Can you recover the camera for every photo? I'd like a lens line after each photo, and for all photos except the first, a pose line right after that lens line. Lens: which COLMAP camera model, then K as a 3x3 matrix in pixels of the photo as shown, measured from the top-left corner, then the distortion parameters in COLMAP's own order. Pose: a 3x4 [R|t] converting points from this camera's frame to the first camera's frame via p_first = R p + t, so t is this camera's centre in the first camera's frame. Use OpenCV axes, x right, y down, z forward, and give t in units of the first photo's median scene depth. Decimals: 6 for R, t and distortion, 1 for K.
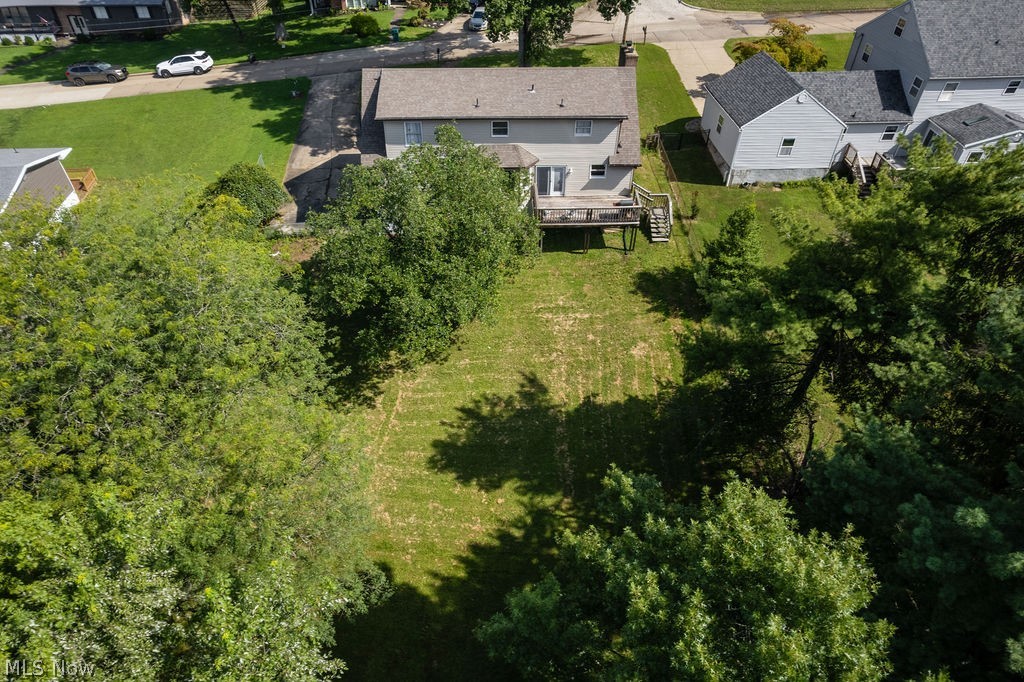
lens RADIAL K [[650.3, 0, 512.6], [0, 650.3, 340.9], [0, 0, 1]] dist [-0.001109, -0.000054]
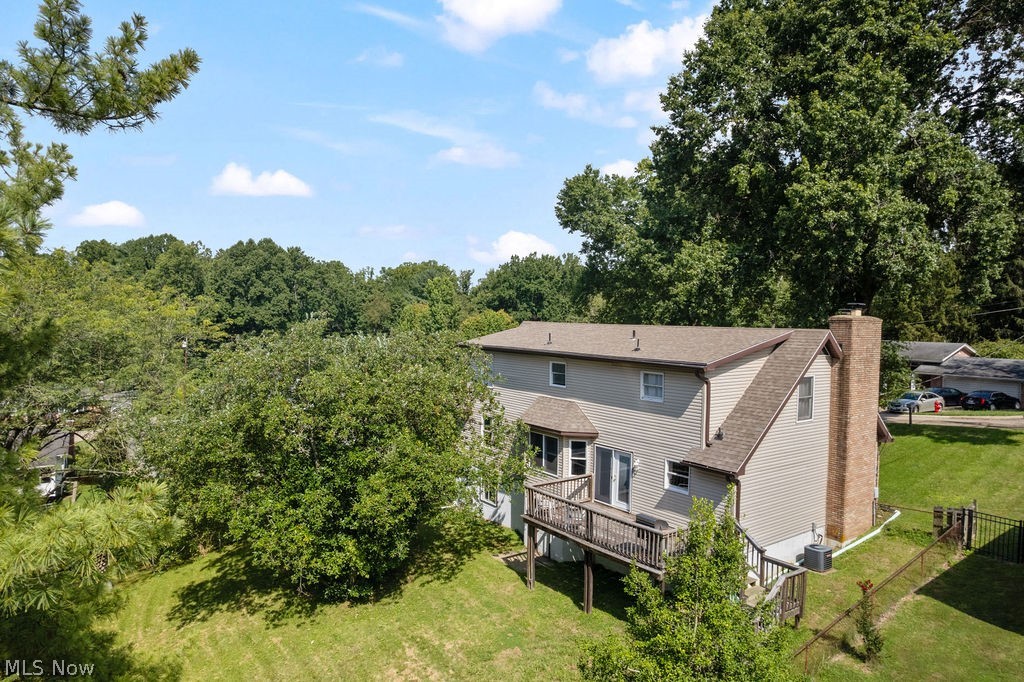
lens RADIAL K [[650.3, 0, 512.2], [0, 650.3, 341.1], [0, 0, 1]] dist [-0.001109, -0.000054]
pose [[0.580577, 0.042288, -0.813106, 0.476119], [-0.577790, 0.725015, -0.374849, -0.066092], [0.573663, 0.687433, 0.445361, 0.614924]]
